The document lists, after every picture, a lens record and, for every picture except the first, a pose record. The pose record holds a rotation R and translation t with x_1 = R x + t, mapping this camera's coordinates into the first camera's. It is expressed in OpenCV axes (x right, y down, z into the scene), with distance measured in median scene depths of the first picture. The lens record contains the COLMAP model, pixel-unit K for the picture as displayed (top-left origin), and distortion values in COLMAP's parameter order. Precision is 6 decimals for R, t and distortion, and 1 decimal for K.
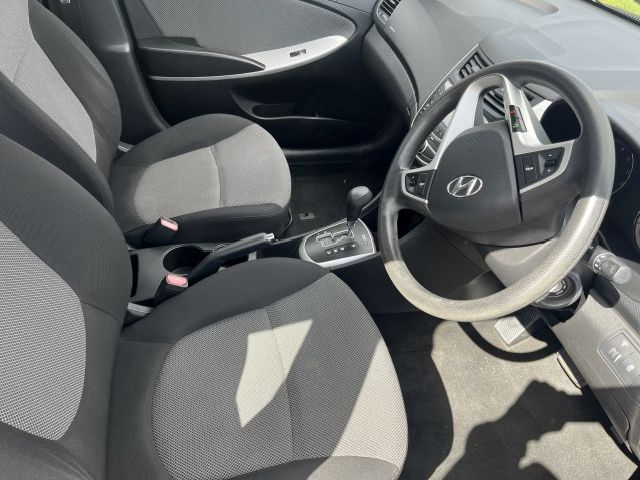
lens RADIAL K [[481.8, 0, 320.0], [0, 481.8, 240.0], [0, 0, 1]] dist [0.043741, -0.046189]
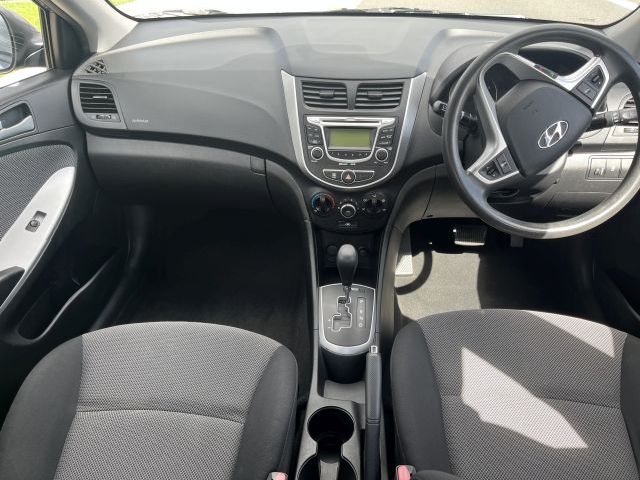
lens RADIAL K [[481.8, 0, 320.0], [0, 481.8, 240.0], [0, 0, 1]] dist [0.043741, -0.046189]
pose [[0.301050, -0.625001, 0.720238, -0.455934], [0.662152, 0.680520, 0.313764, -0.342722], [-0.686239, 0.382449, 0.618716, 0.354459]]
